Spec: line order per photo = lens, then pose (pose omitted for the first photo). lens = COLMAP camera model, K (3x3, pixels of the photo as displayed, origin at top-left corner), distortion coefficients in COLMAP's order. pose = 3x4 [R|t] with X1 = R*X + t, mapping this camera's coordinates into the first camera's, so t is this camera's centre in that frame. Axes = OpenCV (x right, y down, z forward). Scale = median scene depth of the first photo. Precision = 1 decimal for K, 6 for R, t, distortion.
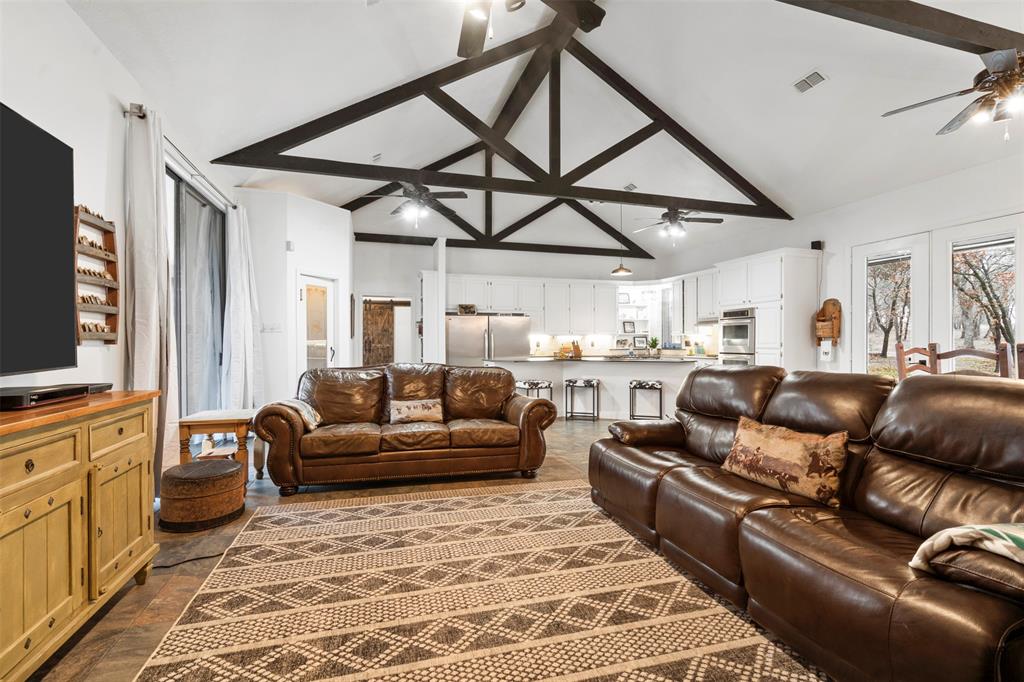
lens RADIAL K [[465.4, 0, 511.4], [0, 465.4, 340.6], [0, 0, 1]] dist [0.001472, 0.000543]
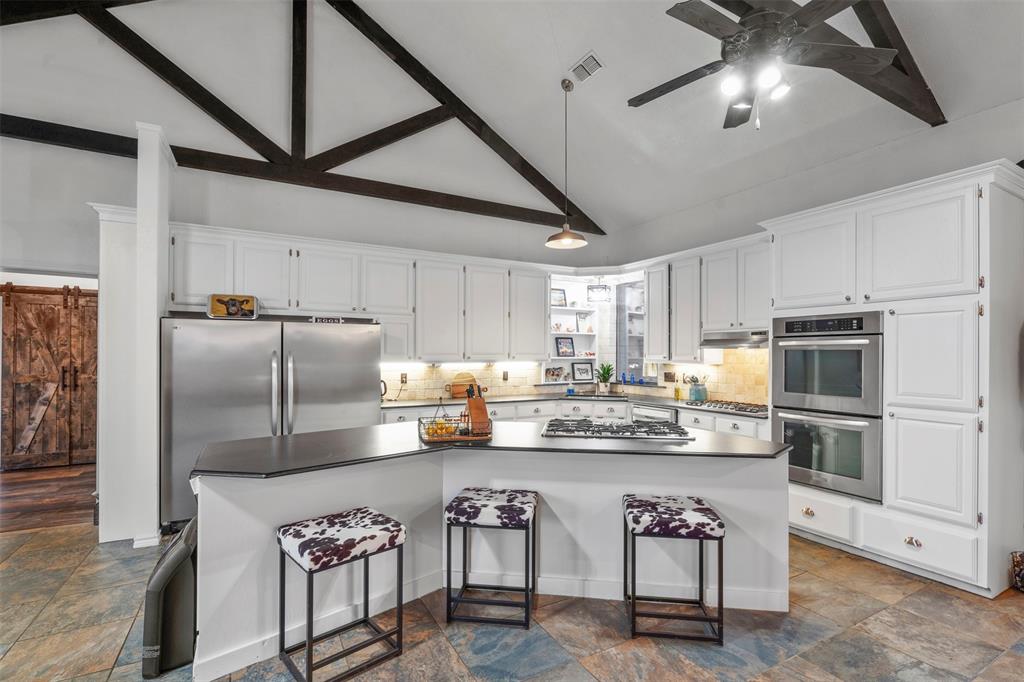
lens RADIAL K [[465.4, 0, 514.6], [0, 465.4, 346.7], [0, 0, 1]] dist [0.001472, 0.000543]
pose [[0.975289, 0.007618, 0.220799, 0.064840], [-0.004711, 0.999895, -0.013689, -0.021988], [-0.220881, 0.012311, 0.975223, 0.477781]]
